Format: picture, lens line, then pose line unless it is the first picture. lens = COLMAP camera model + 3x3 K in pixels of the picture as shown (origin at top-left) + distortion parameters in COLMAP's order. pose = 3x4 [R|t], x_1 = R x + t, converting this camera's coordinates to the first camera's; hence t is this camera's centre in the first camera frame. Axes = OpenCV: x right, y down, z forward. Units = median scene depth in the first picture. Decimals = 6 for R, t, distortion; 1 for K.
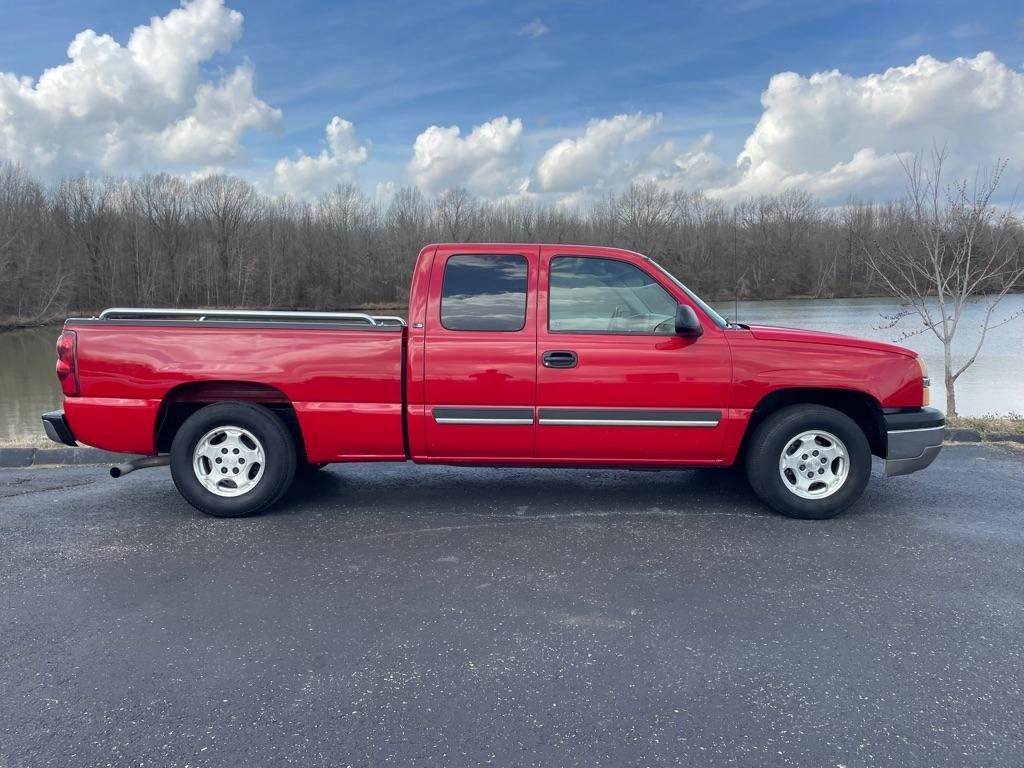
lens RADIAL K [[754.5, 0, 501.2], [0, 754.5, 401.1], [0, 0, 1]] dist [0.085069, -0.098299]
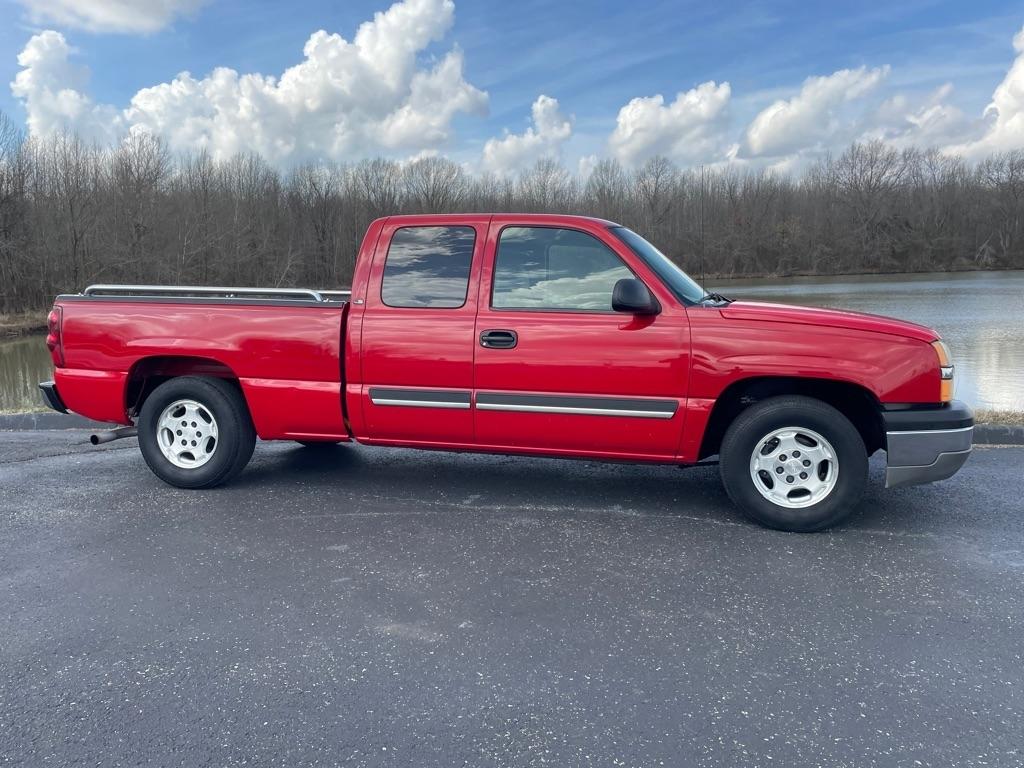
lens RADIAL K [[755.7, 0, 512.0], [0, 755.7, 384.0], [0, 0, 1]] dist [0.084882, -0.099914]
pose [[0.970422, 0.027243, -0.239874, 0.311121], [-0.024421, 0.999593, 0.014733, -0.014195], [0.240178, -0.008439, 0.970692, 0.105278]]
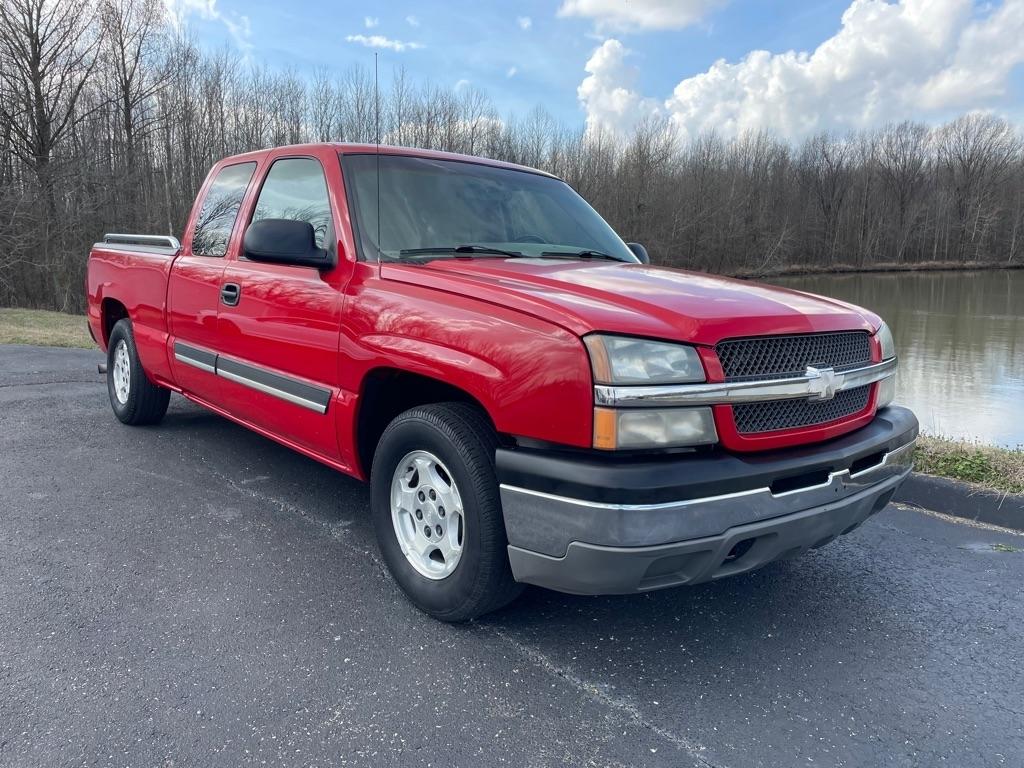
lens RADIAL K [[758.6, 0, 523.6], [0, 758.6, 364.9], [0, 0, 1]] dist [0.082261, -0.098866]
pose [[0.648587, 0.118575, -0.751848, 0.860399], [-0.109963, 0.992025, 0.061594, -0.063999], [0.753156, 0.042726, 0.656453, 0.699569]]
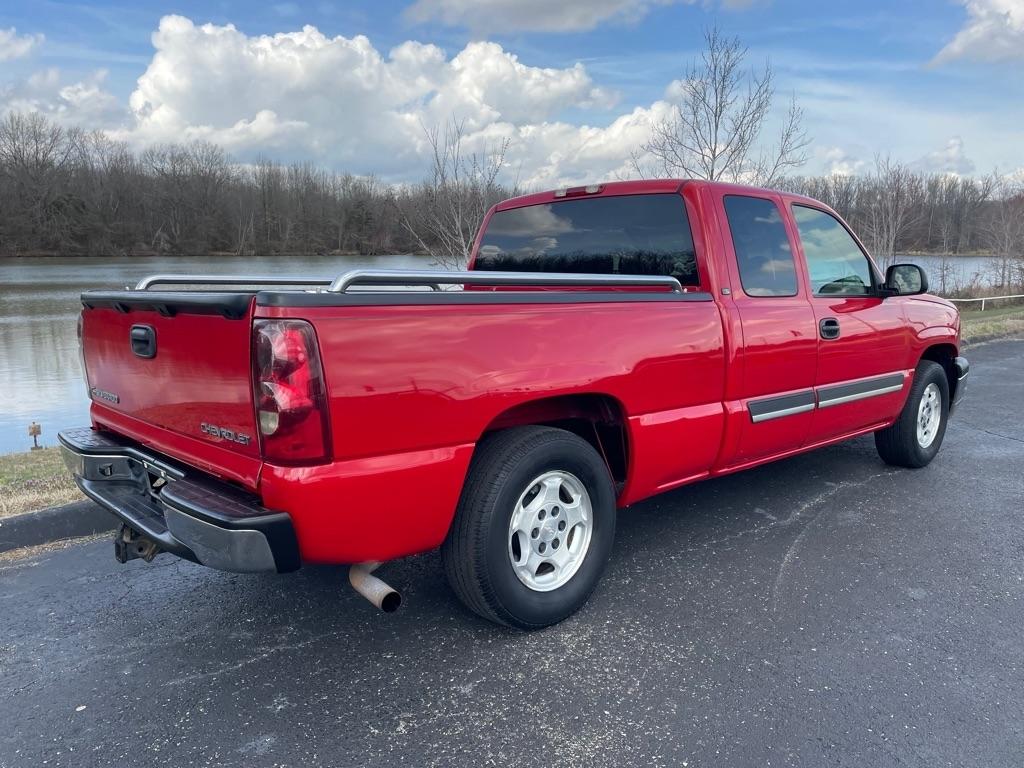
lens RADIAL K [[770.1, 0, 512.0], [0, 770.1, 384.0], [0, 0, 1]] dist [0.075901, -0.095572]
pose [[0.746942, -0.094621, 0.658122, -0.759566], [0.074351, 0.995500, 0.058743, -0.070753], [-0.660719, 0.005055, 0.750616, 0.568925]]
